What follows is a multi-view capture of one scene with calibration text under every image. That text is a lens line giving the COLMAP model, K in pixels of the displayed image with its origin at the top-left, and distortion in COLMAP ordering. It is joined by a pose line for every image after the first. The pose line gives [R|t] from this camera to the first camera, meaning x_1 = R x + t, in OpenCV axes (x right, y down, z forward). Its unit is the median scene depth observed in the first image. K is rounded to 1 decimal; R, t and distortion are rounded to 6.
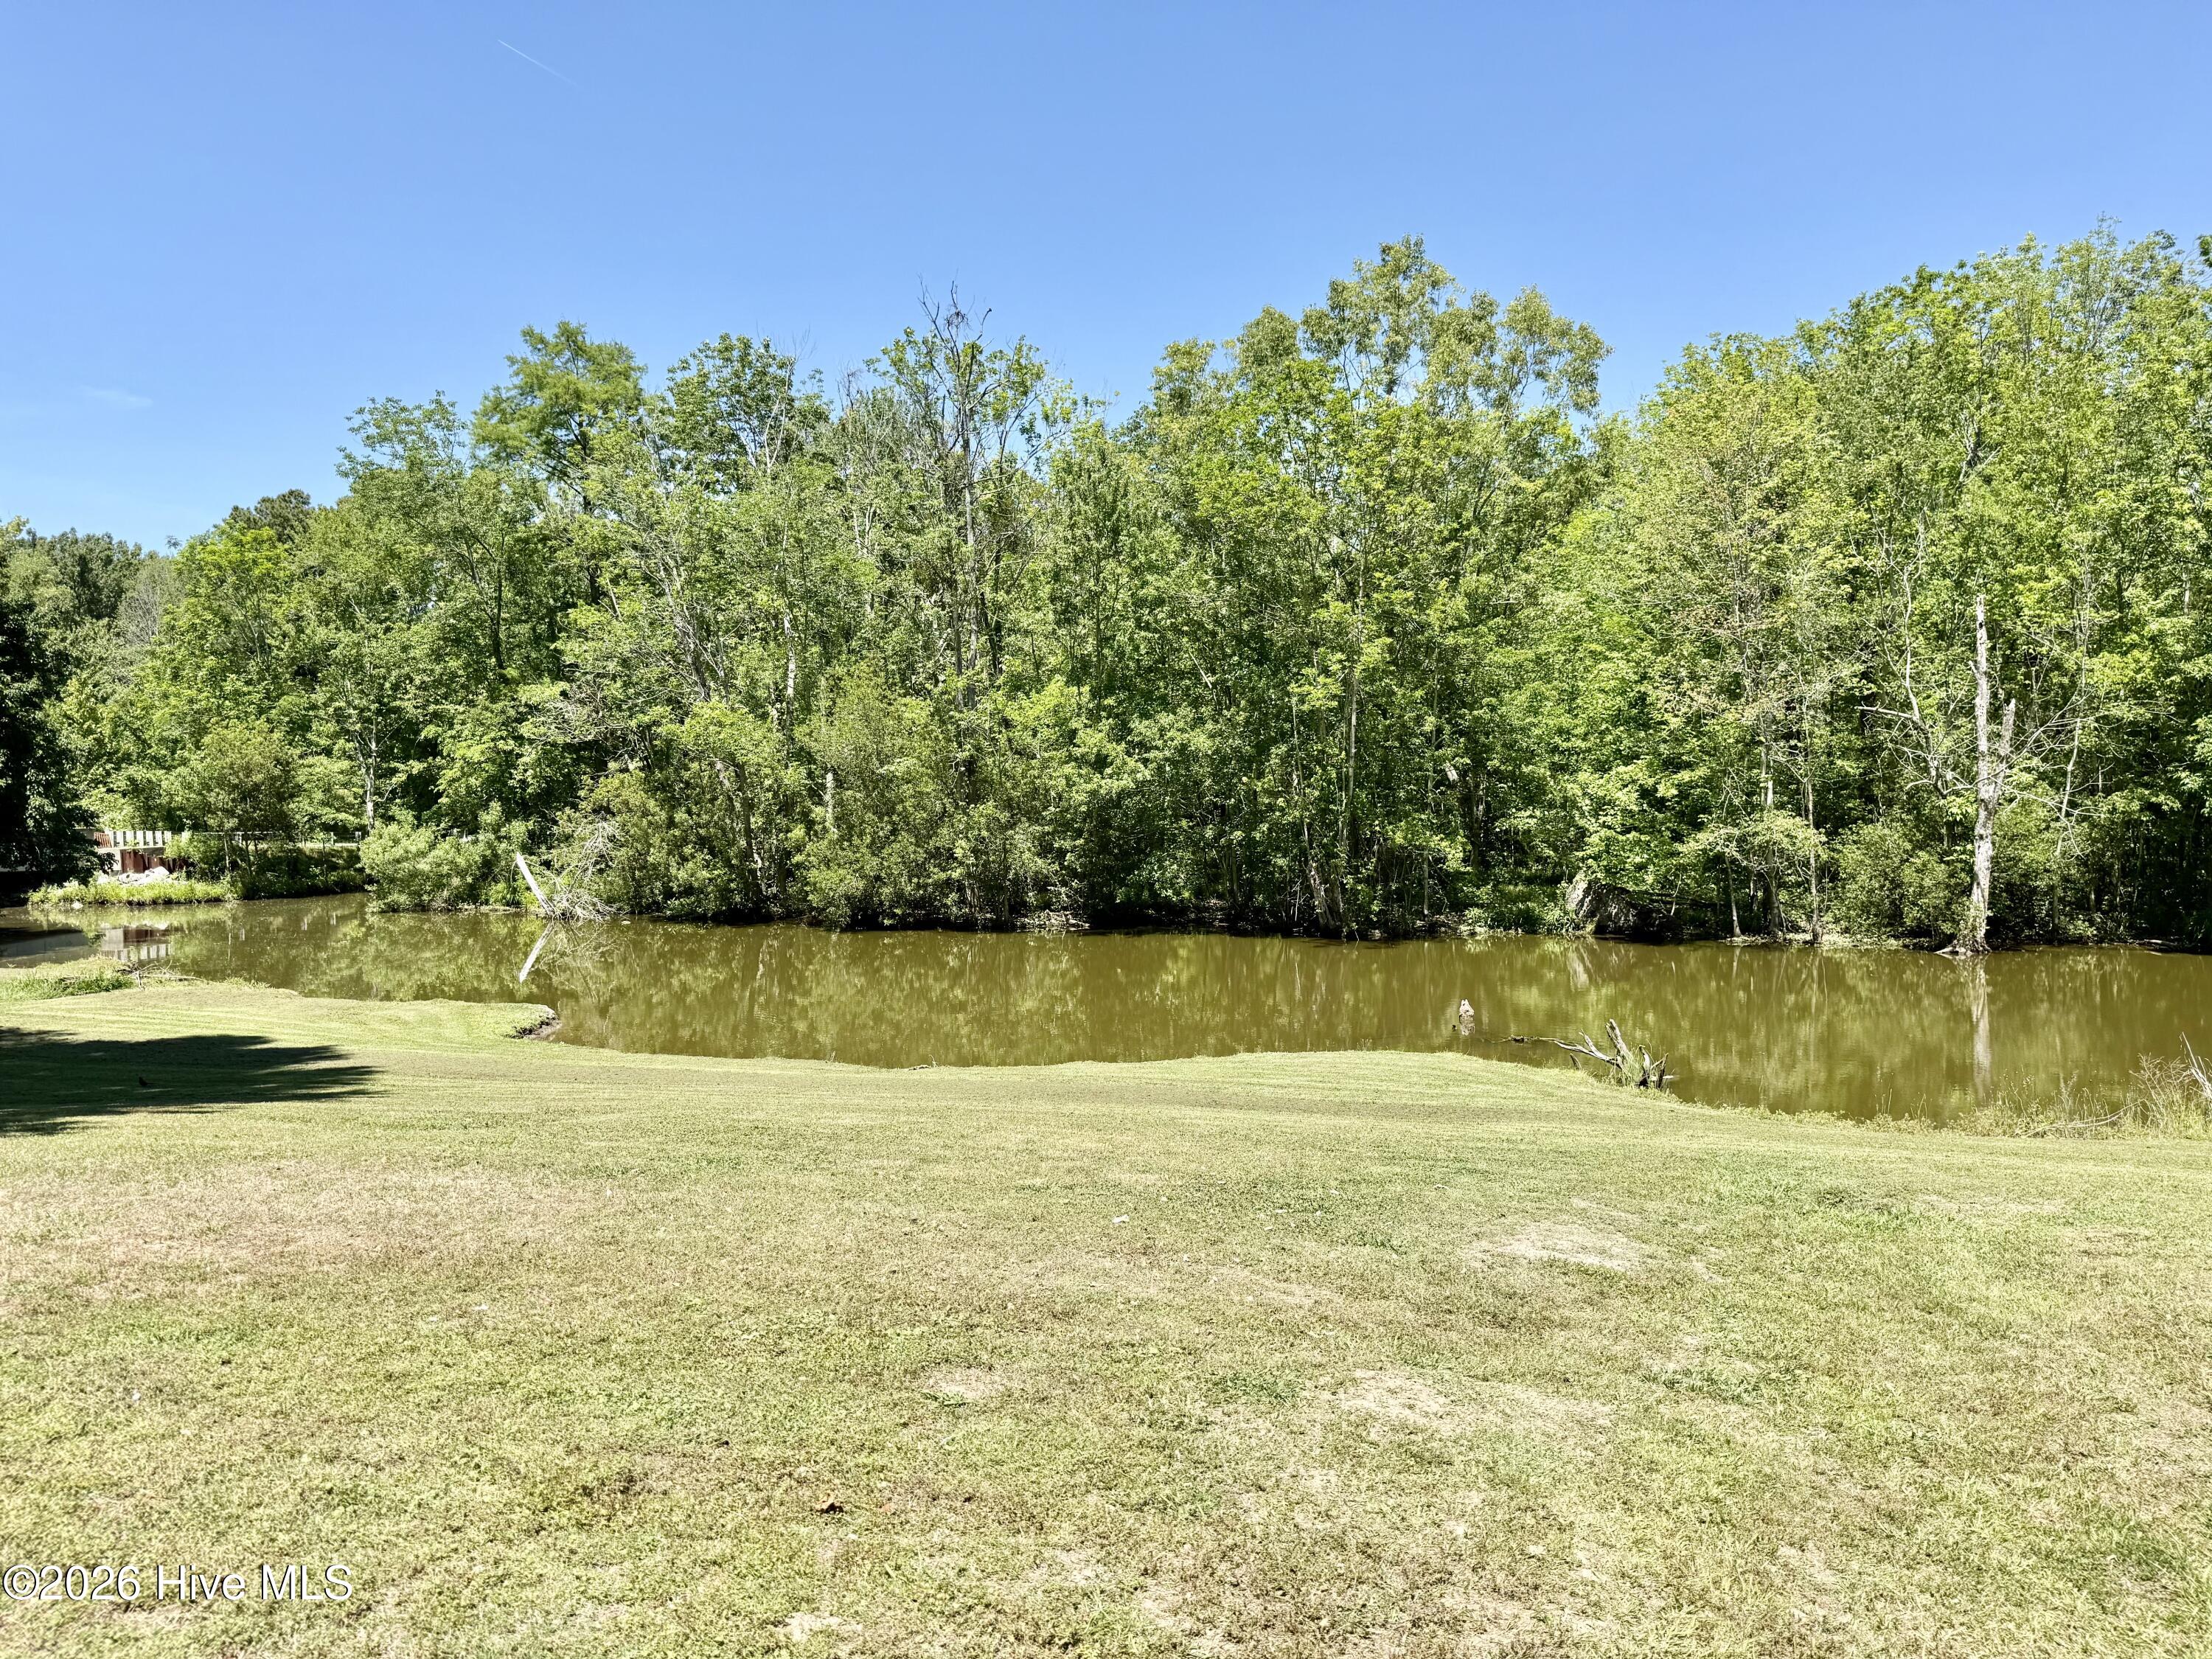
lens RADIAL K [[1575.0, 0, 1106.0], [0, 1575.0, 829.5], [0, 0, 1]] dist [0.150307, -0.258291]
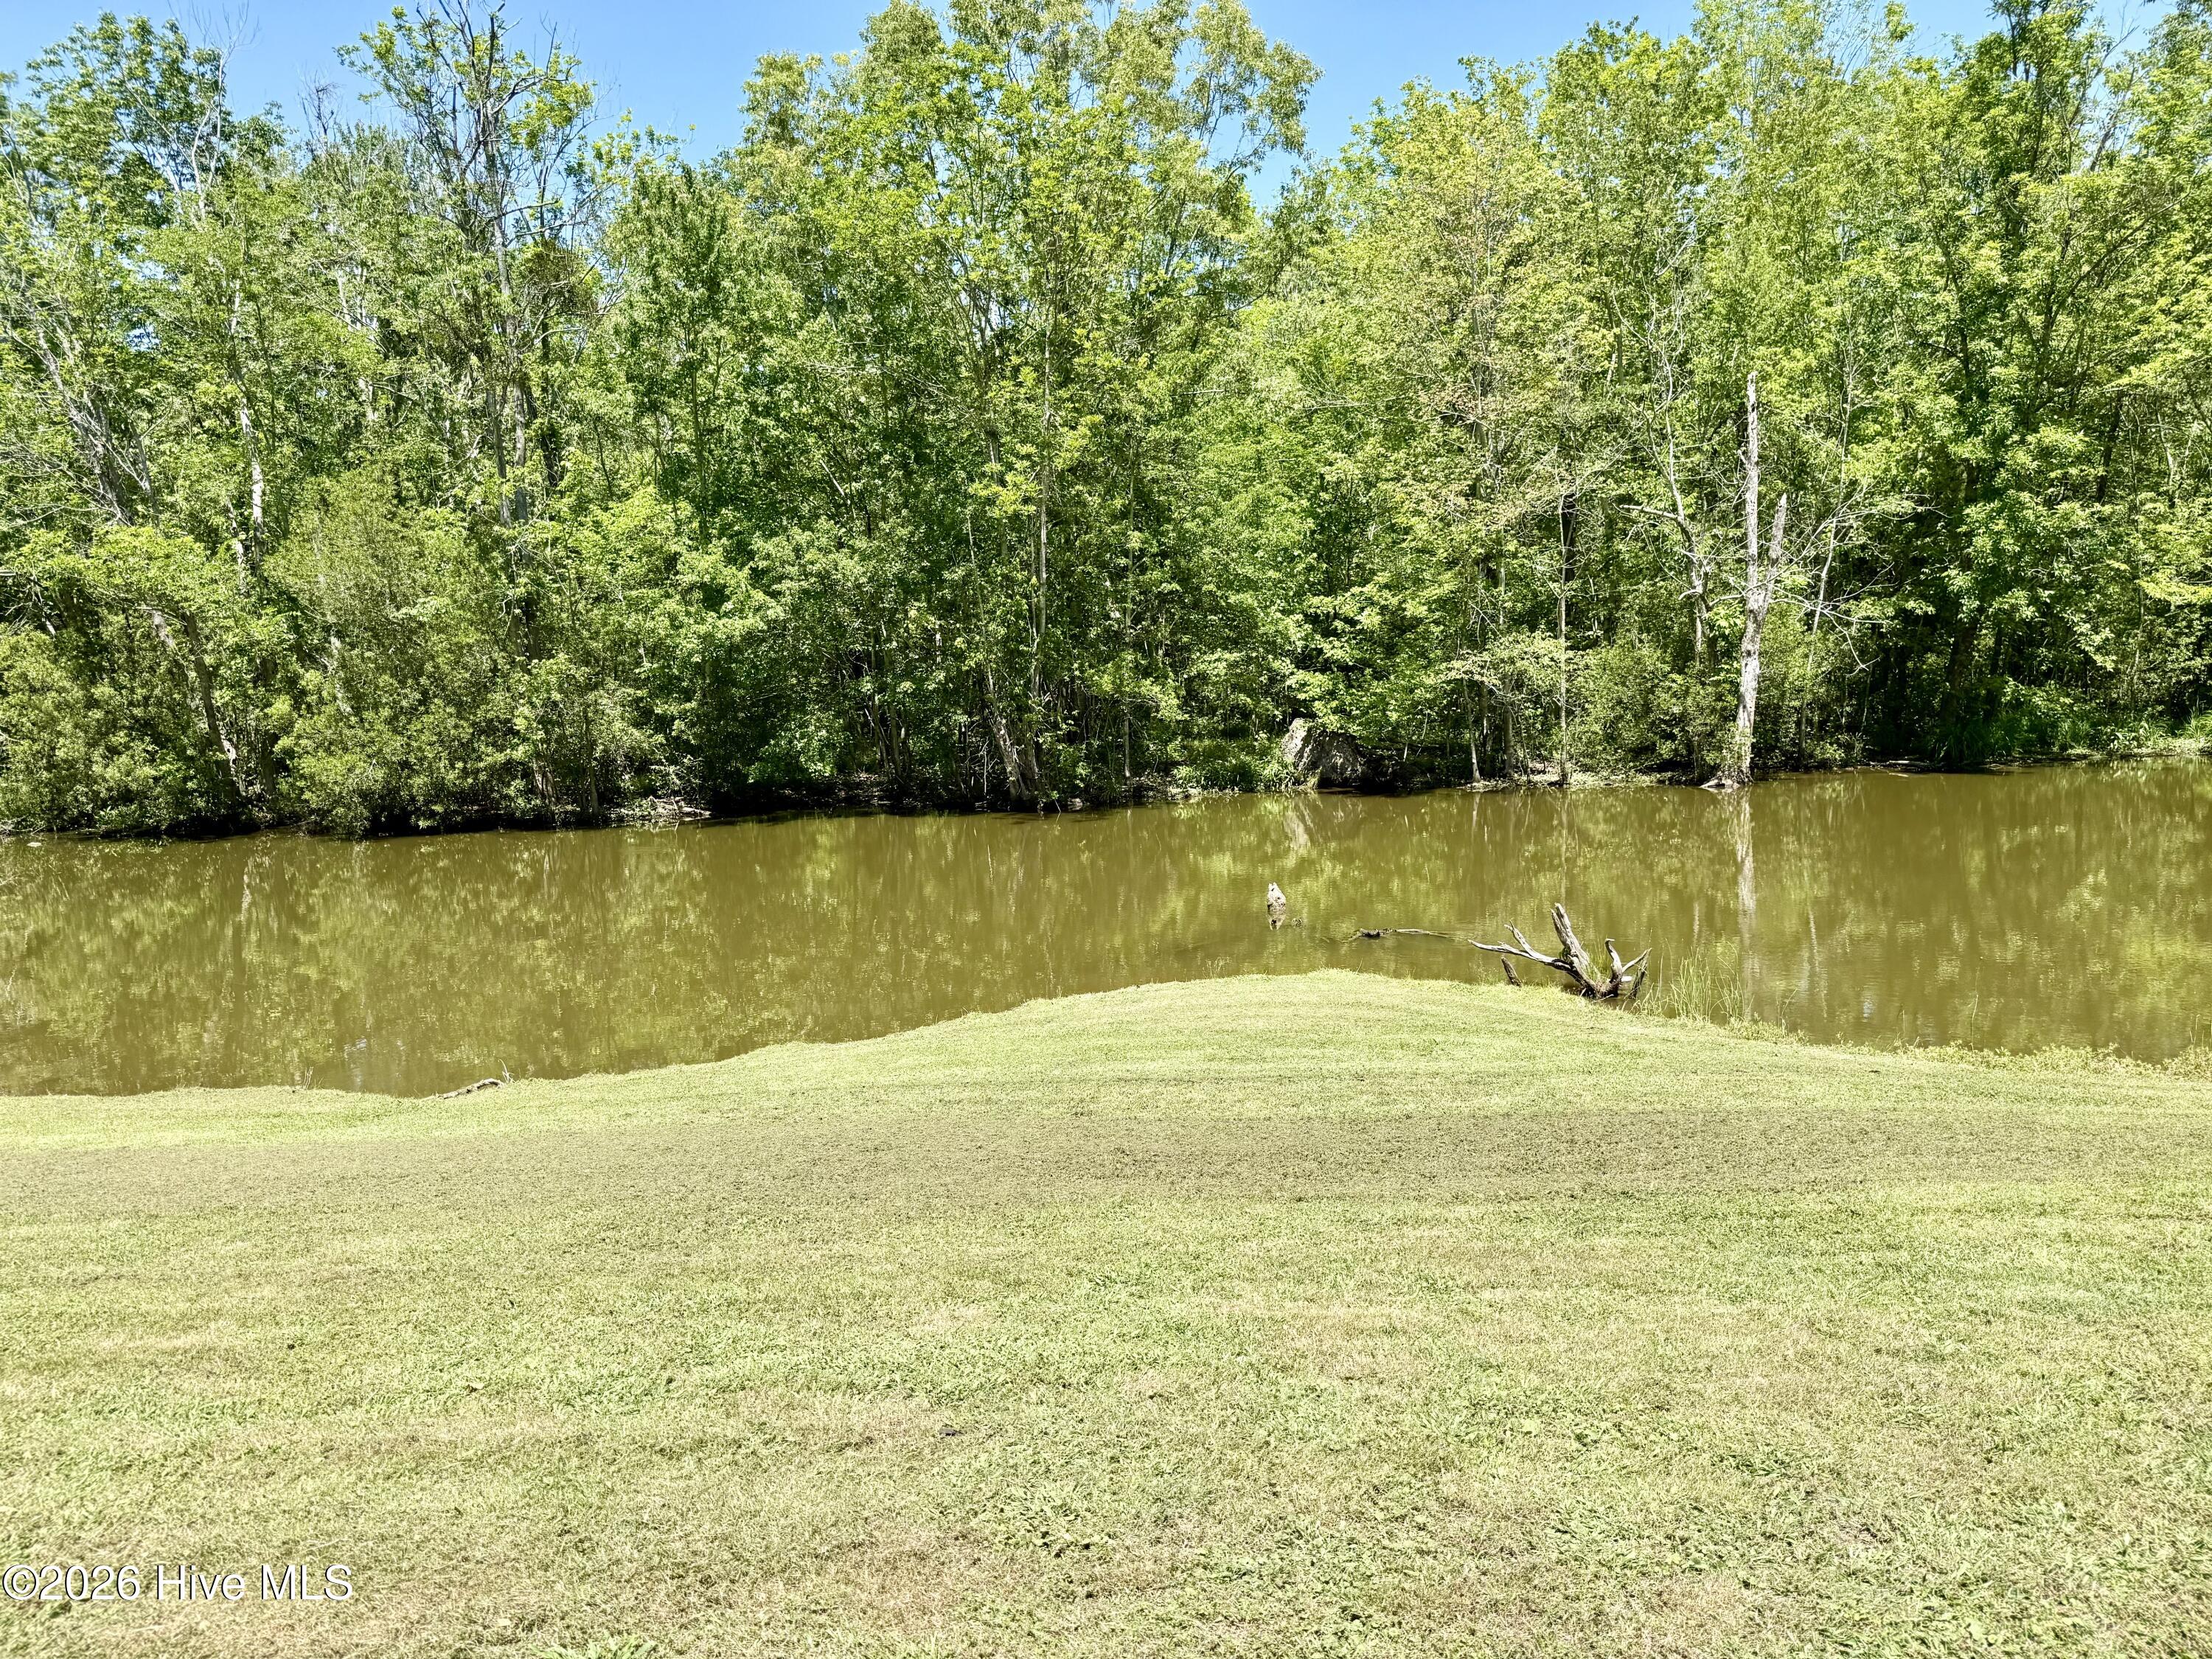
lens RADIAL K [[1575.0, 0, 1106.0], [0, 1575.0, 829.5], [0, 0, 1]] dist [0.150307, -0.258291]
pose [[0.965876, -0.059498, 0.252077, -0.020446], [0.039432, 0.995691, 0.083926, 0.011369], [-0.255984, -0.071122, 0.964061, 0.203252]]
